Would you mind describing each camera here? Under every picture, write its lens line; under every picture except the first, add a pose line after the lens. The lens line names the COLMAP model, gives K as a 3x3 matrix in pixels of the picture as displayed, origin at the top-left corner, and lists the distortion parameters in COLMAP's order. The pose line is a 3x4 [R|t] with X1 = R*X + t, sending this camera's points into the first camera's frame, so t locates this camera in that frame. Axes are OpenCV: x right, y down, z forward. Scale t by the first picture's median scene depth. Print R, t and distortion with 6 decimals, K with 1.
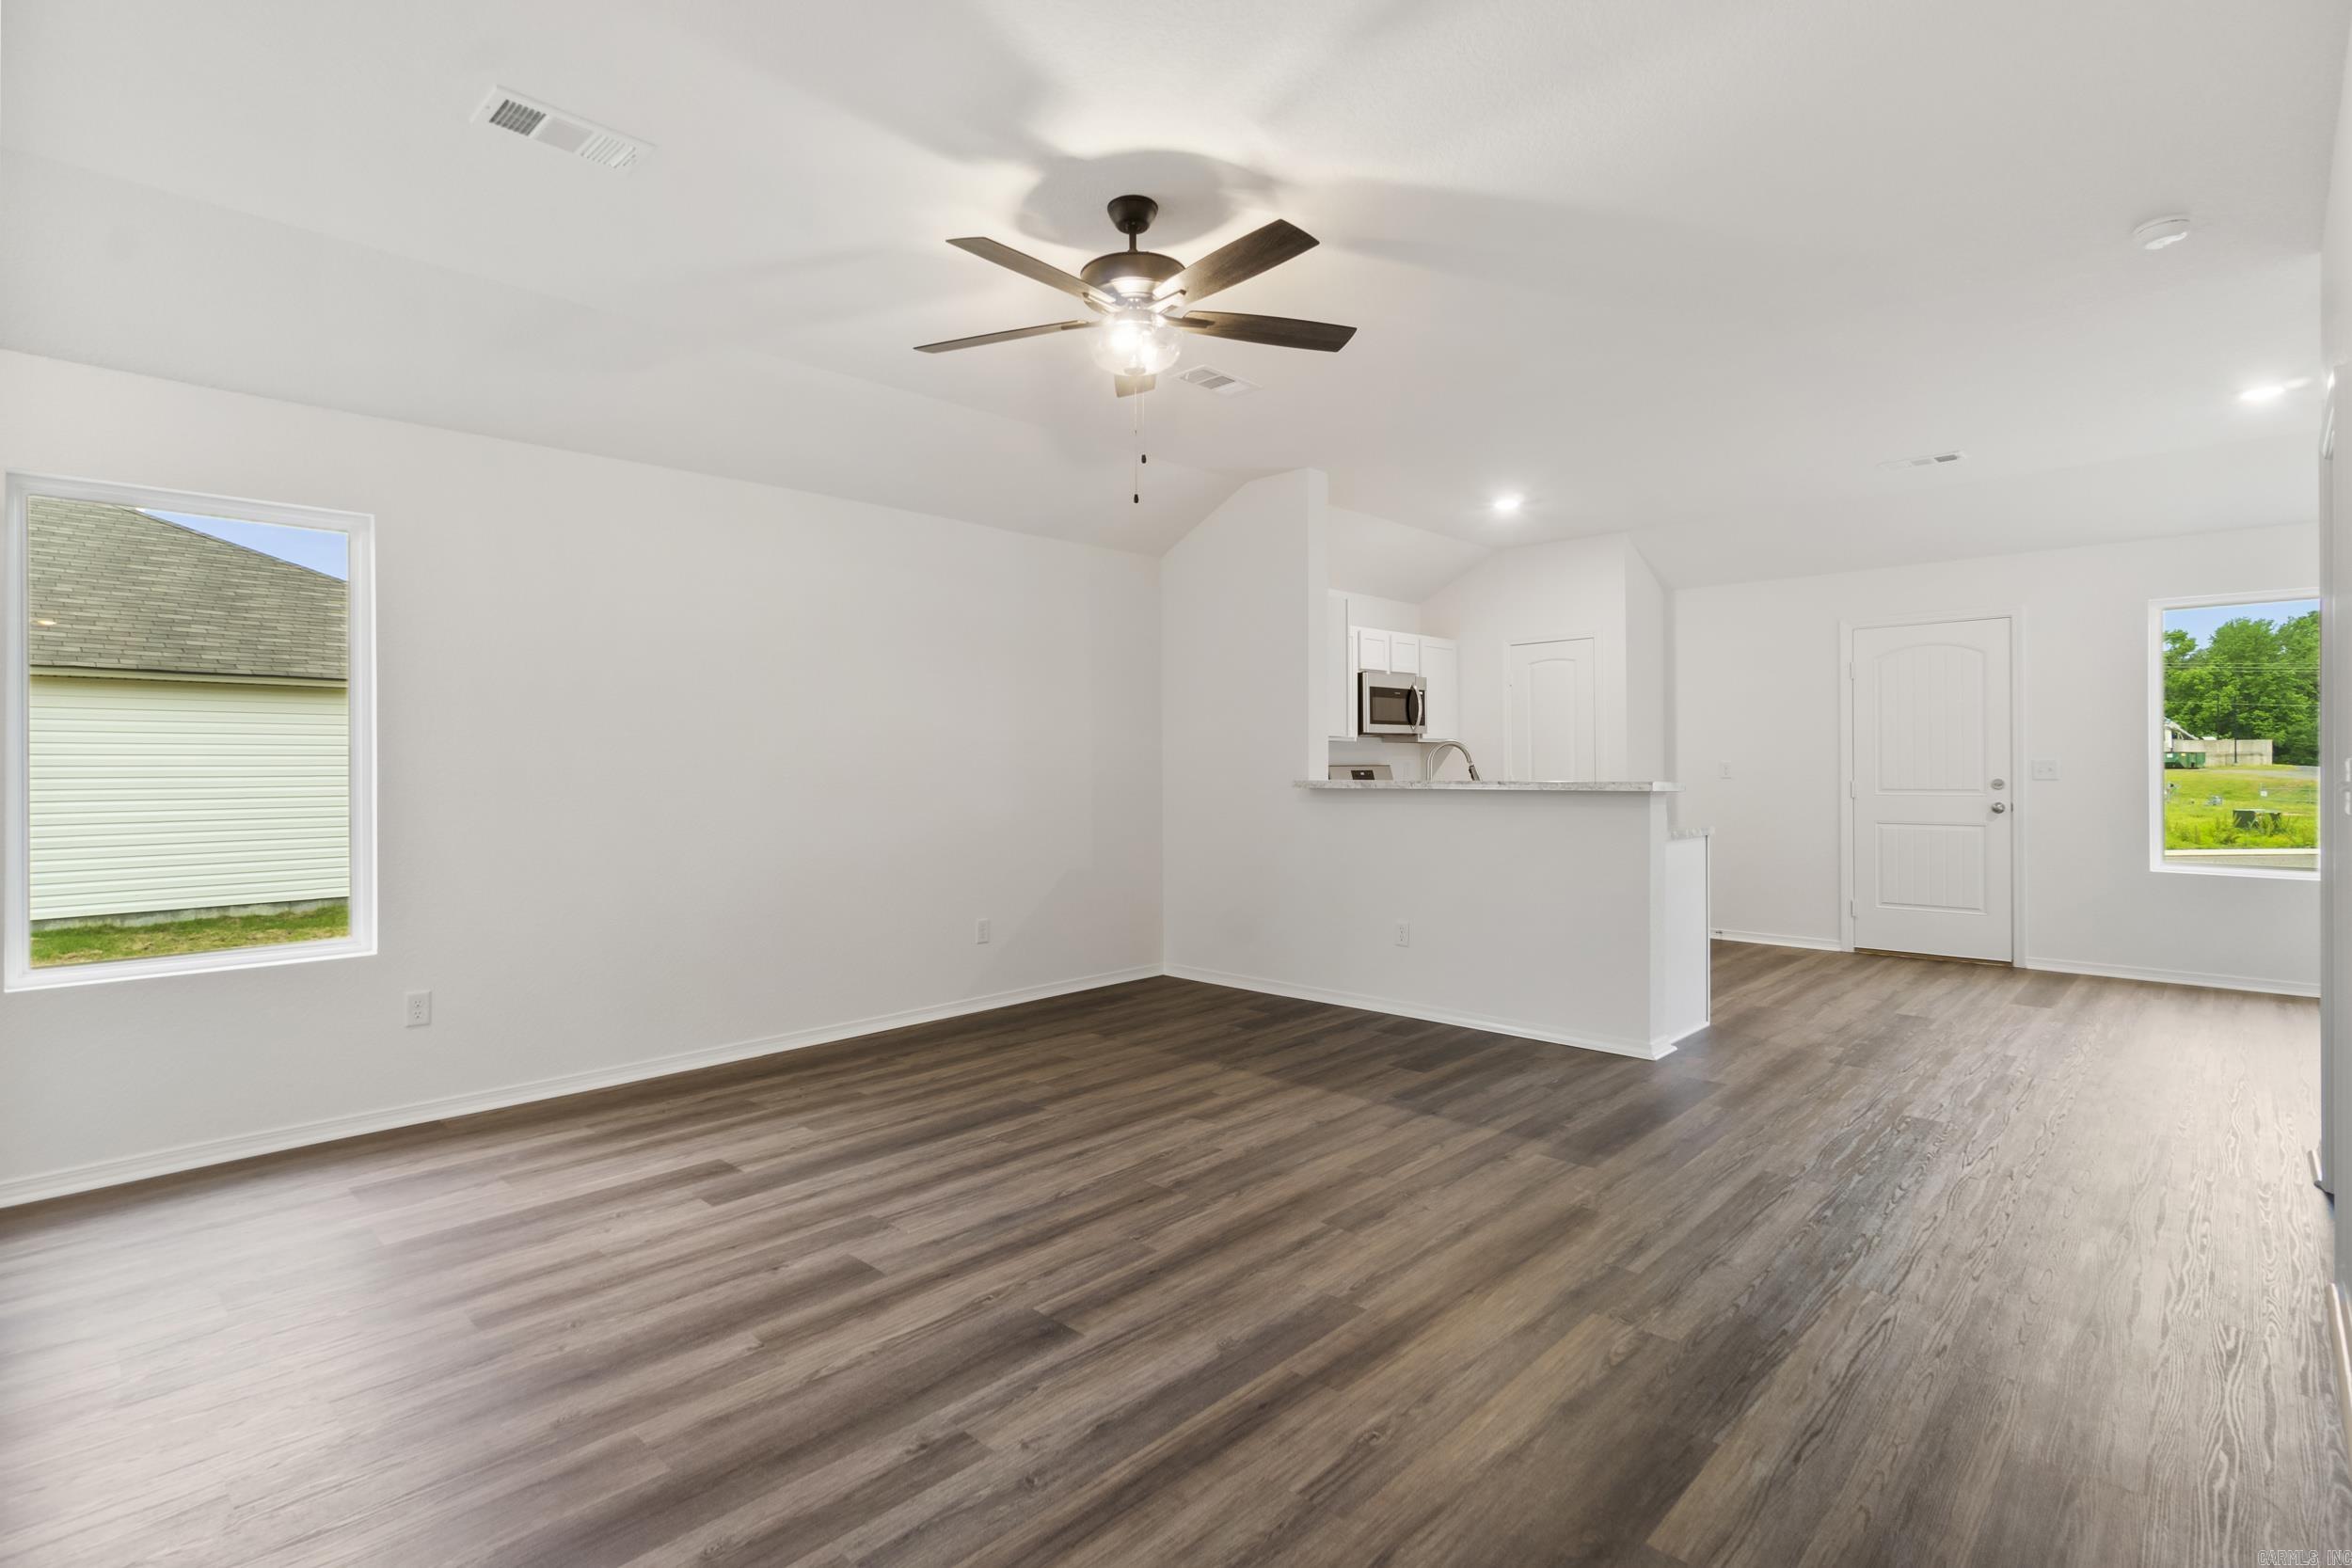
lens RADIAL K [[1103.1, 0, 1169.6], [0, 1103.1, 770.8], [0, 0, 1]] dist [0.006280, -0.001902]
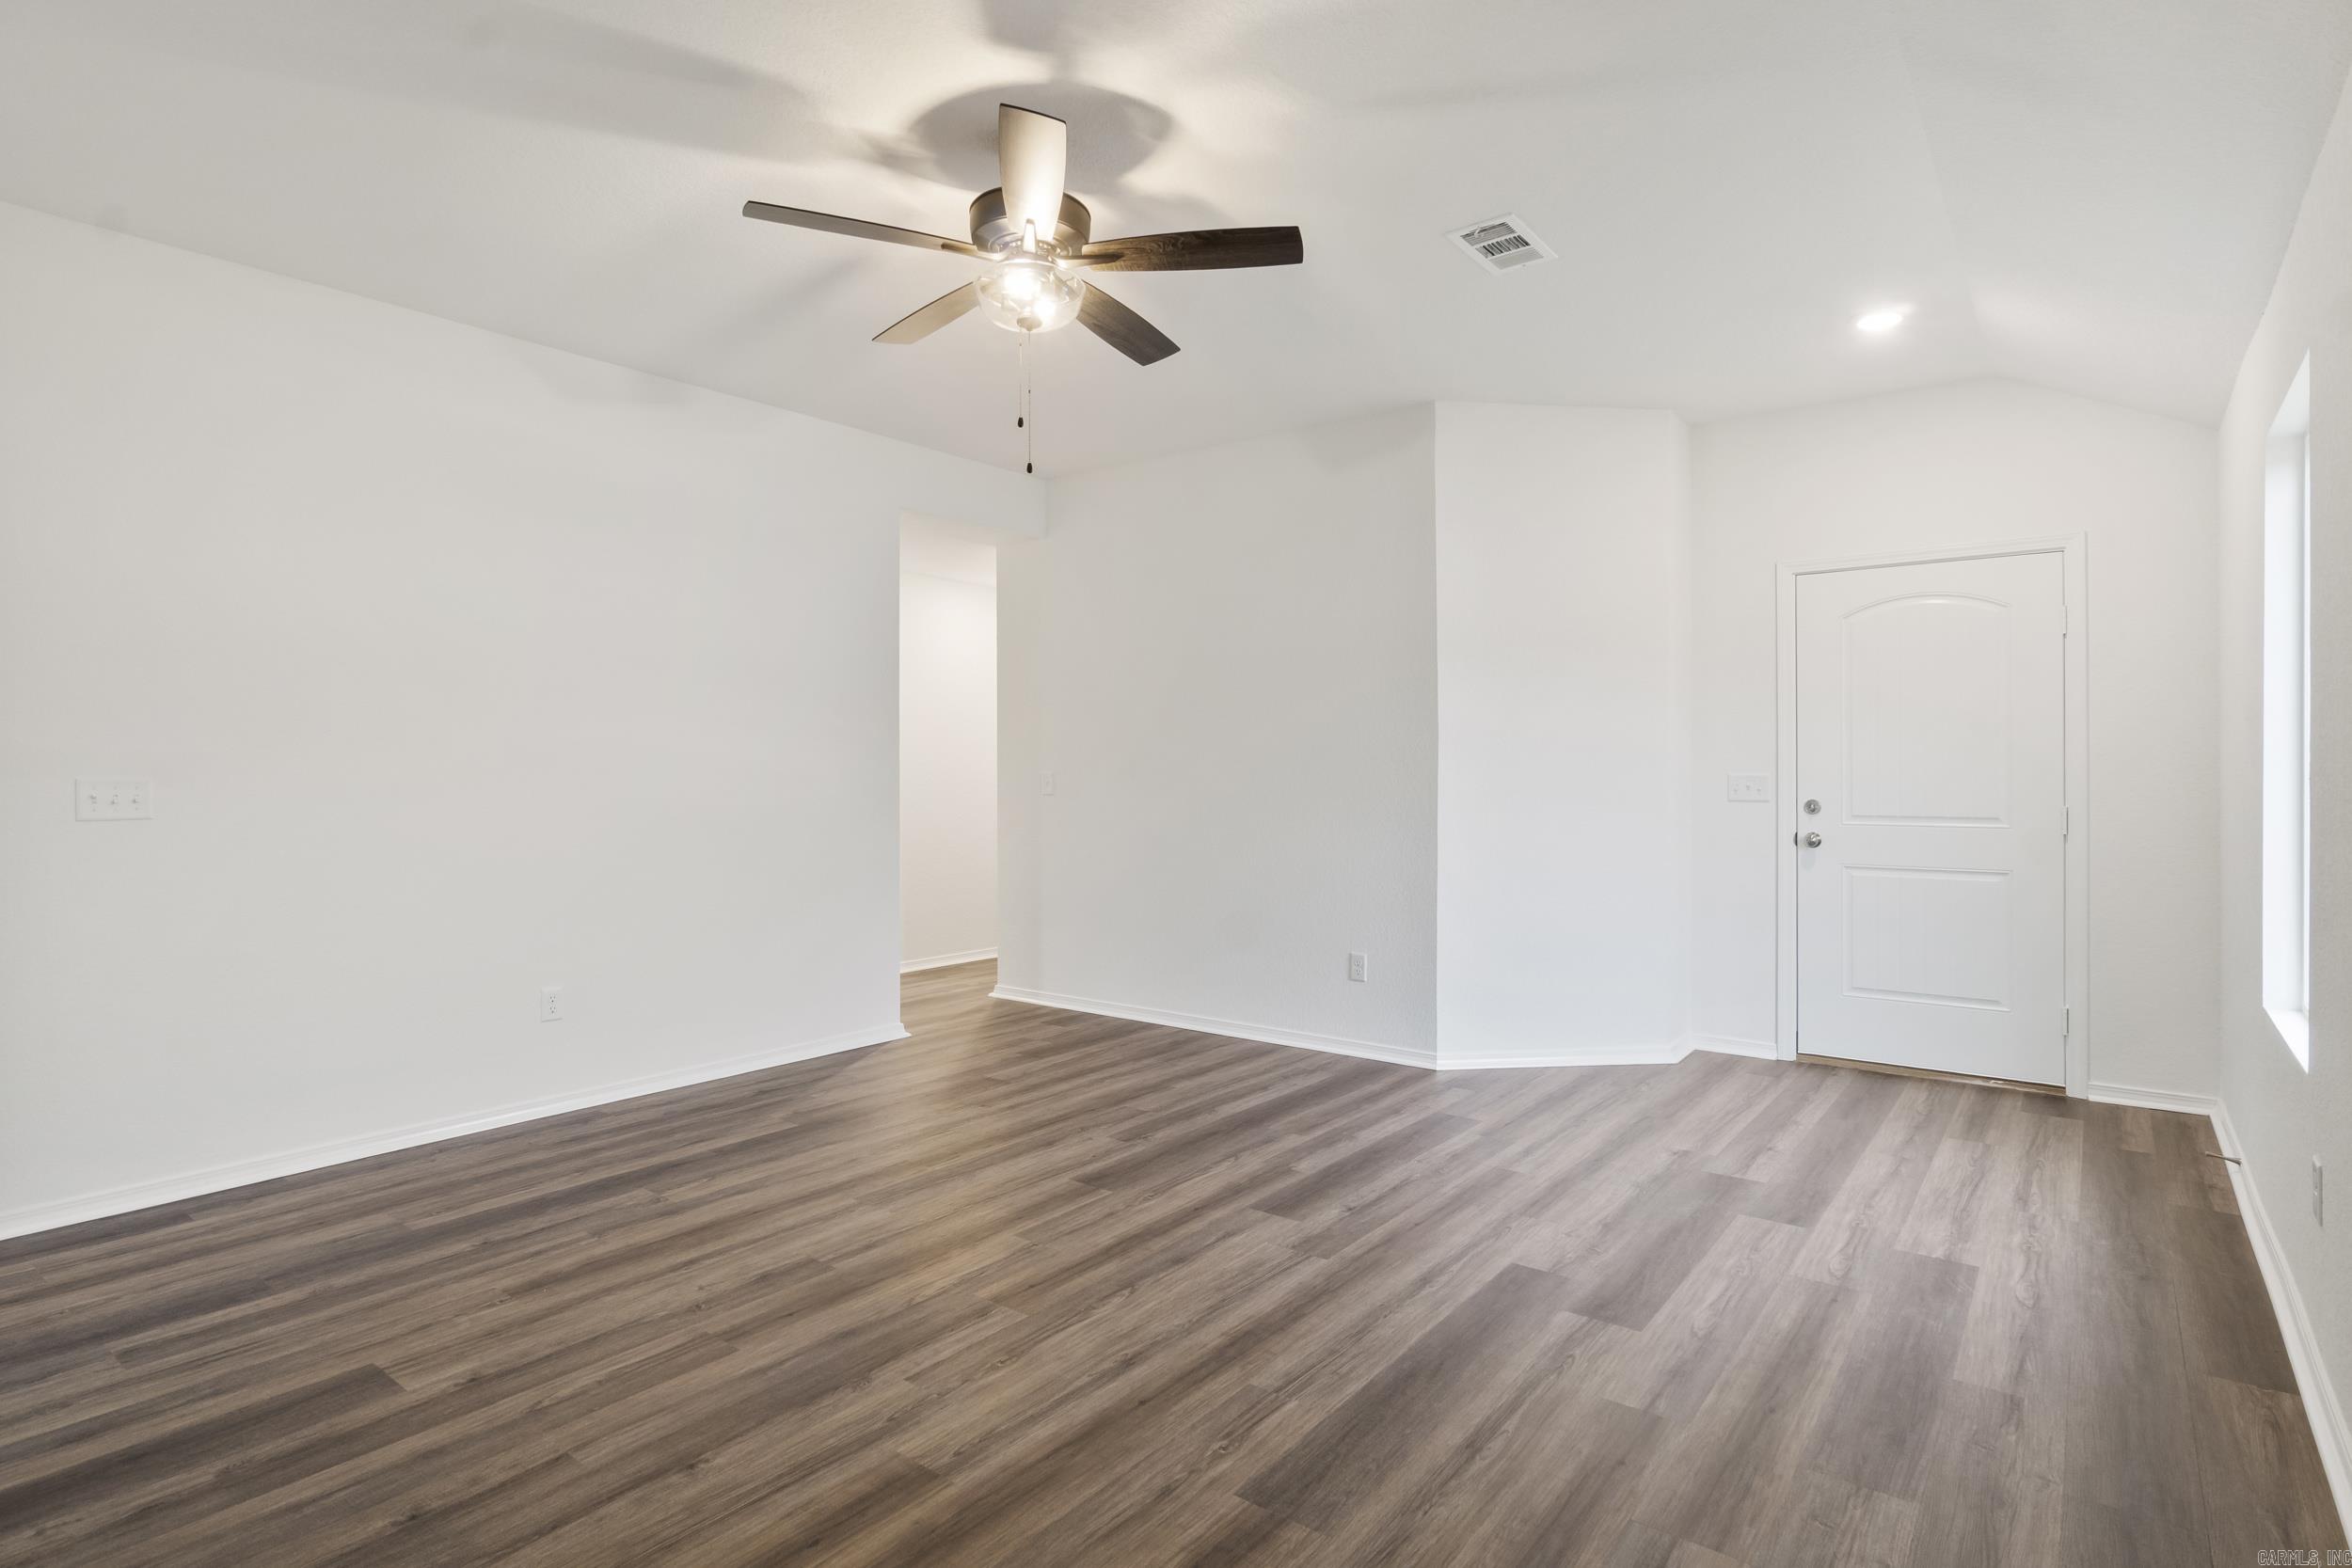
lens RADIAL K [[1189.0, 0, 1157.9], [0, 1189.0, 774.2], [0, 0, 1]] dist [-0.006635, 0.002194]
pose [[-0.995762, 0.009098, -0.091515, -0.034815], [0.008627, 0.999947, 0.005535, -0.007291], [0.091561, 0.004722, -0.995788, 1.564758]]
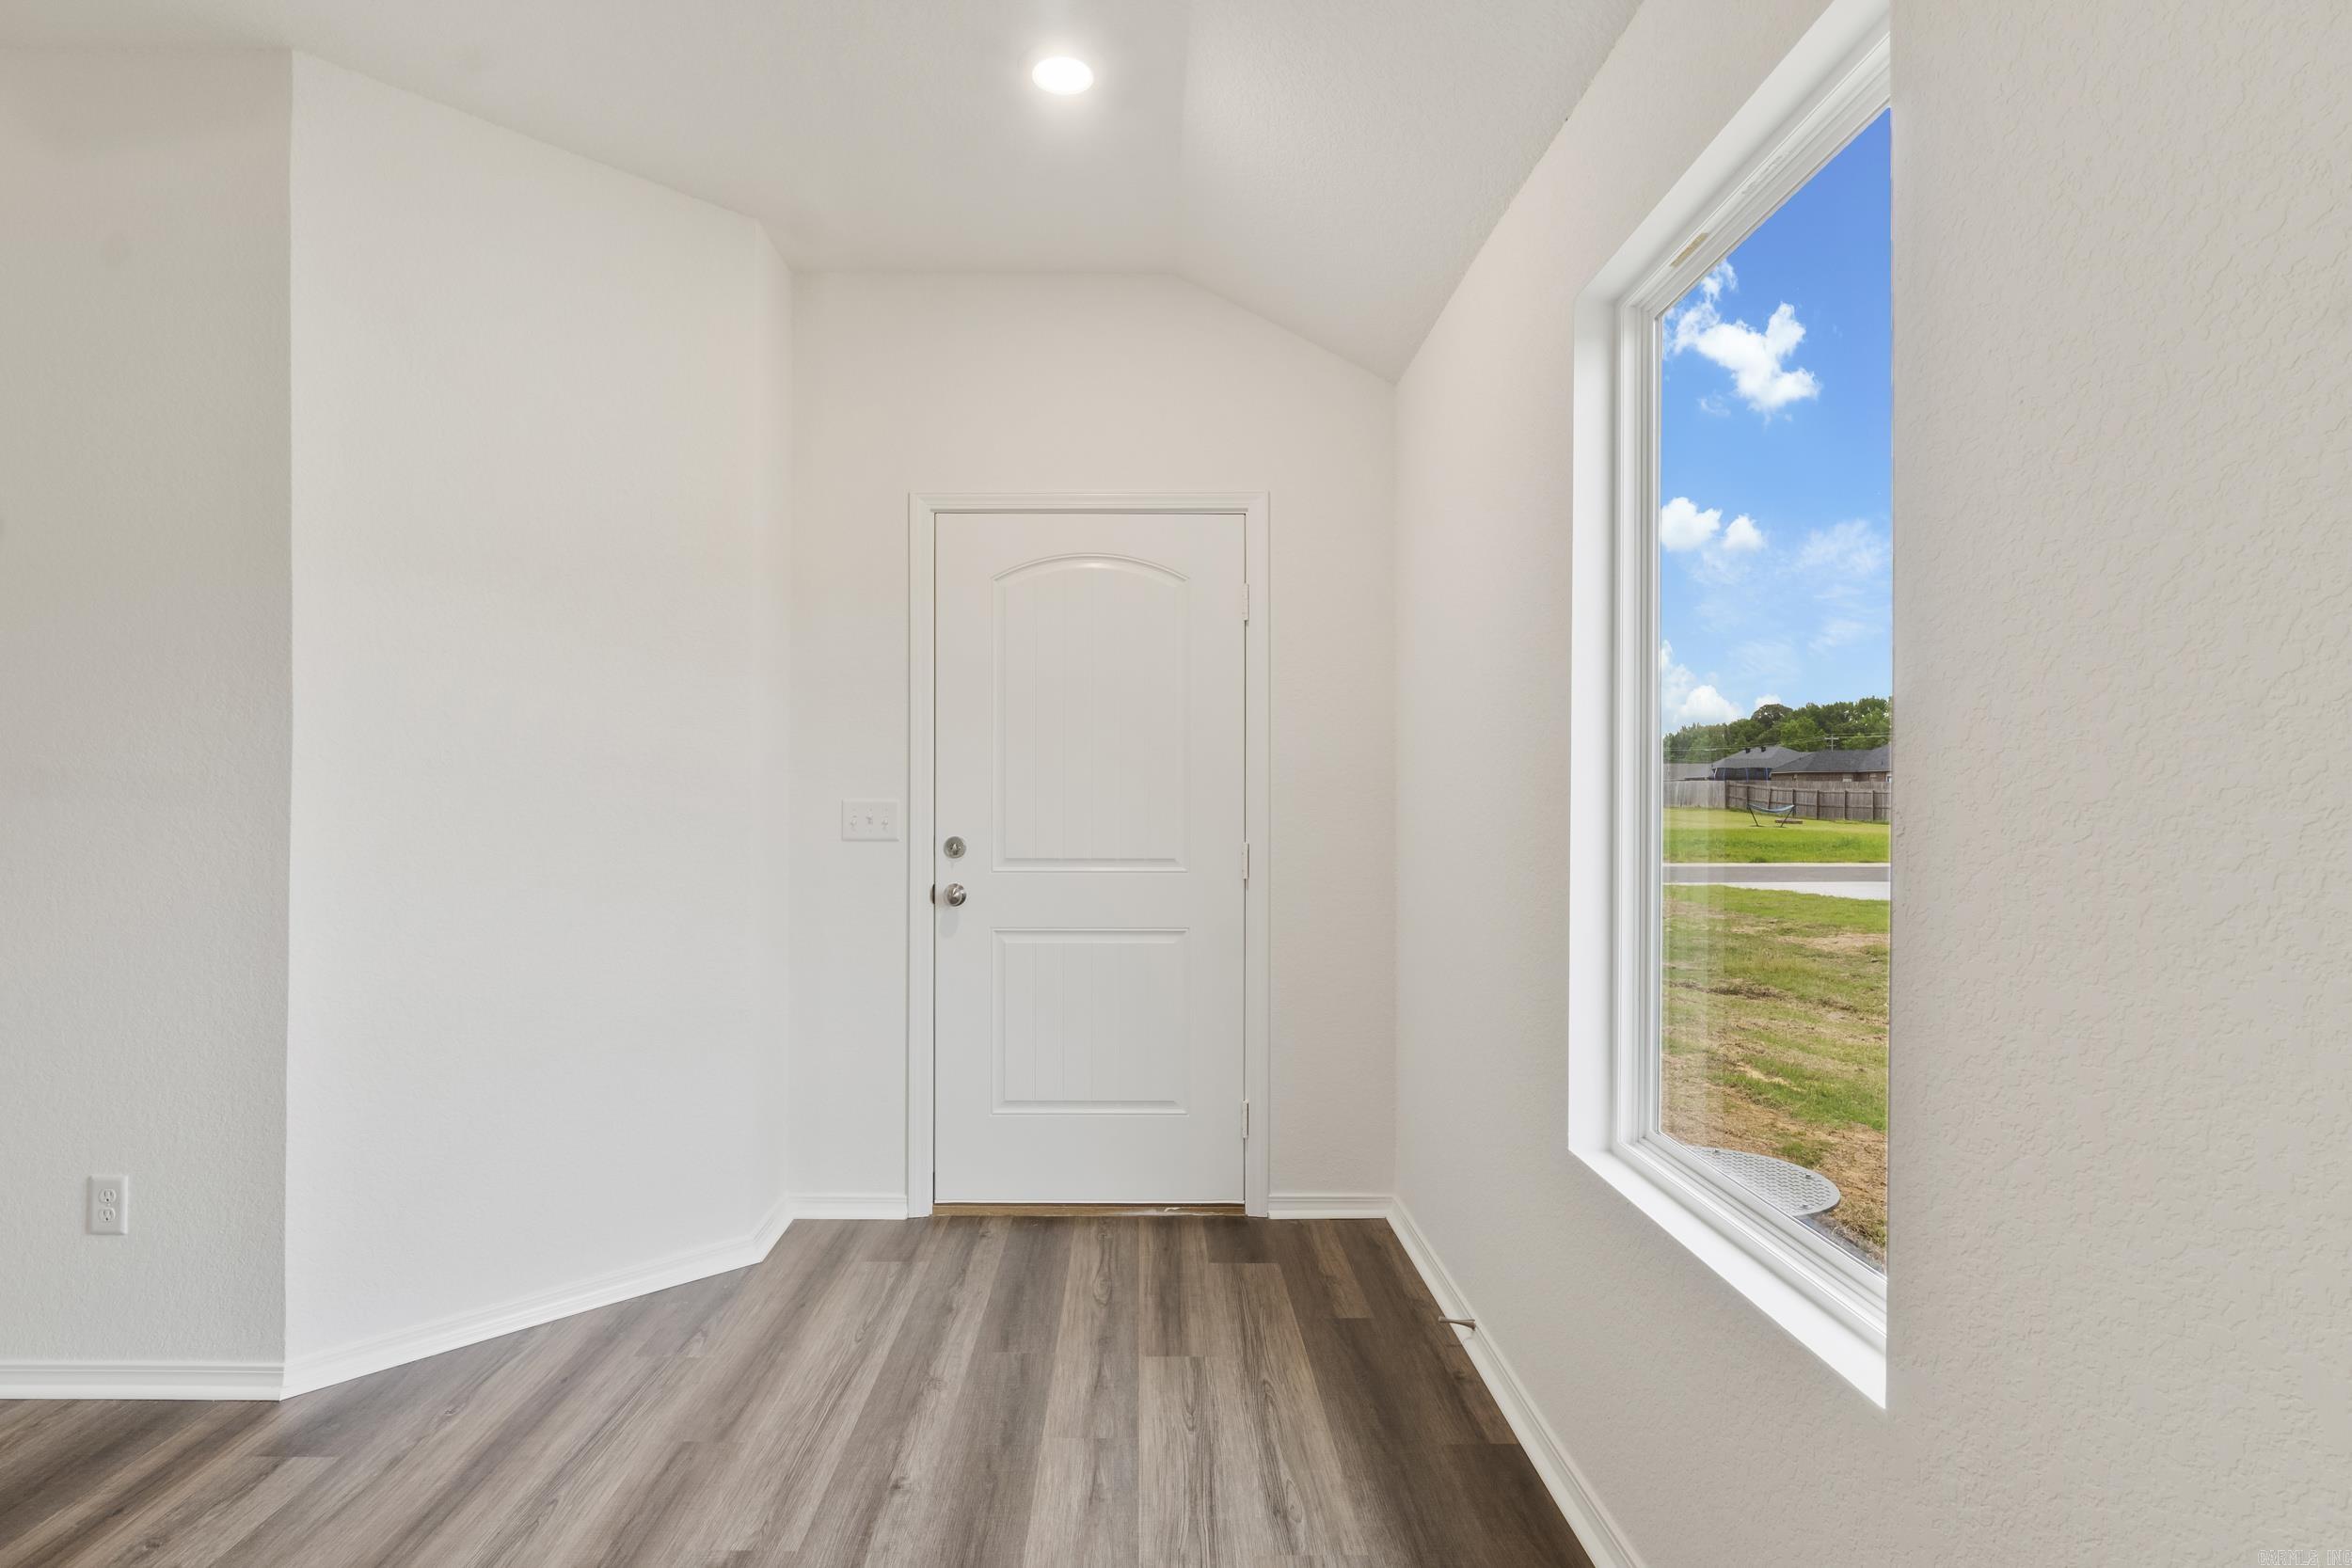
lens RADIAL K [[1189.0, 0, 1157.3], [0, 1189.0, 788.1], [0, 0, 1]] dist [-0.006635, 0.002194]
pose [[-0.711826, 0.000679, -0.702355, -0.346126], [0.000622, 1.000000, 0.000337, -0.003388], [0.702355, -0.000197, -0.711826, 1.080750]]
